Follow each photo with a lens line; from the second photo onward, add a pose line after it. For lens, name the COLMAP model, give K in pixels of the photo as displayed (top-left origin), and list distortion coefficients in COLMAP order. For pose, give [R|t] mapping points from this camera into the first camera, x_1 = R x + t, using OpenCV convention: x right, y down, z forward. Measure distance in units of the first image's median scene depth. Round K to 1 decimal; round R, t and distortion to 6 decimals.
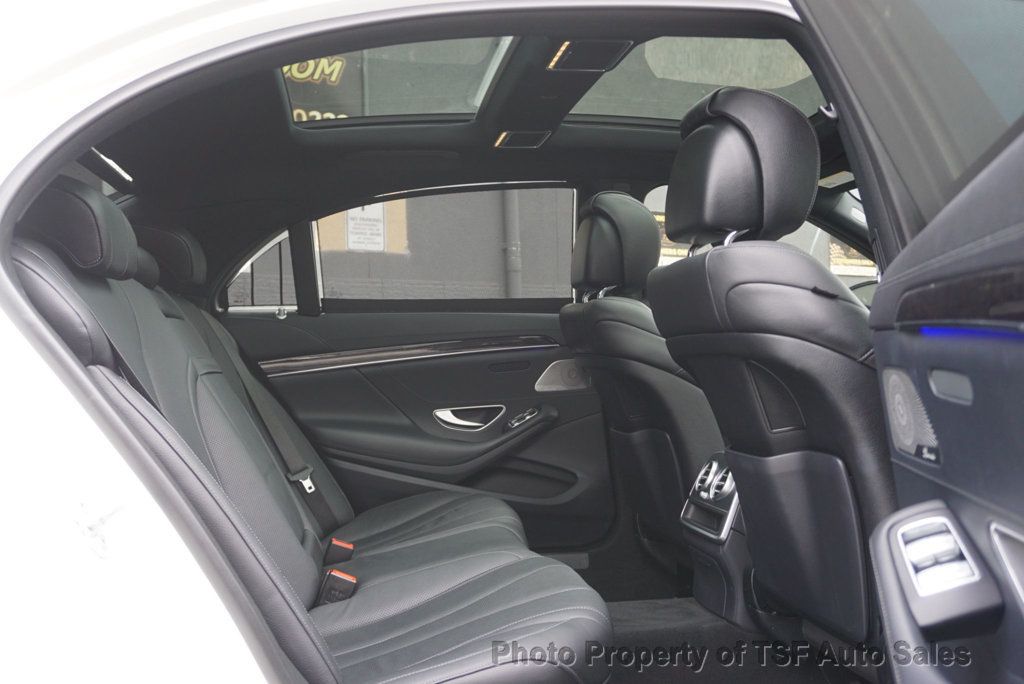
lens RADIAL K [[1003.5, 0, 522.3], [0, 1003.5, 346.0], [0, 0, 1]] dist [-0.003119, 0.000000]
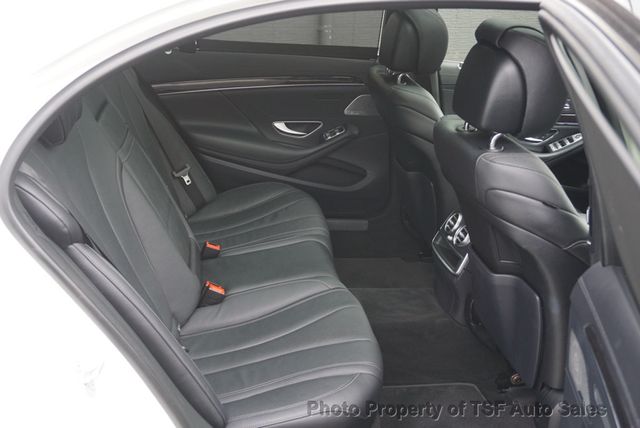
lens RADIAL K [[724.1, 0, 317.1], [0, 724.1, 214.4], [0, 0, 1]] dist [-0.012470, 0.000000]
pose [[0.996256, 0.083259, 0.023296, -0.045738], [-0.085501, 0.908833, 0.408303, -0.293620], [0.012823, -0.408766, 0.912549, 0.002826]]
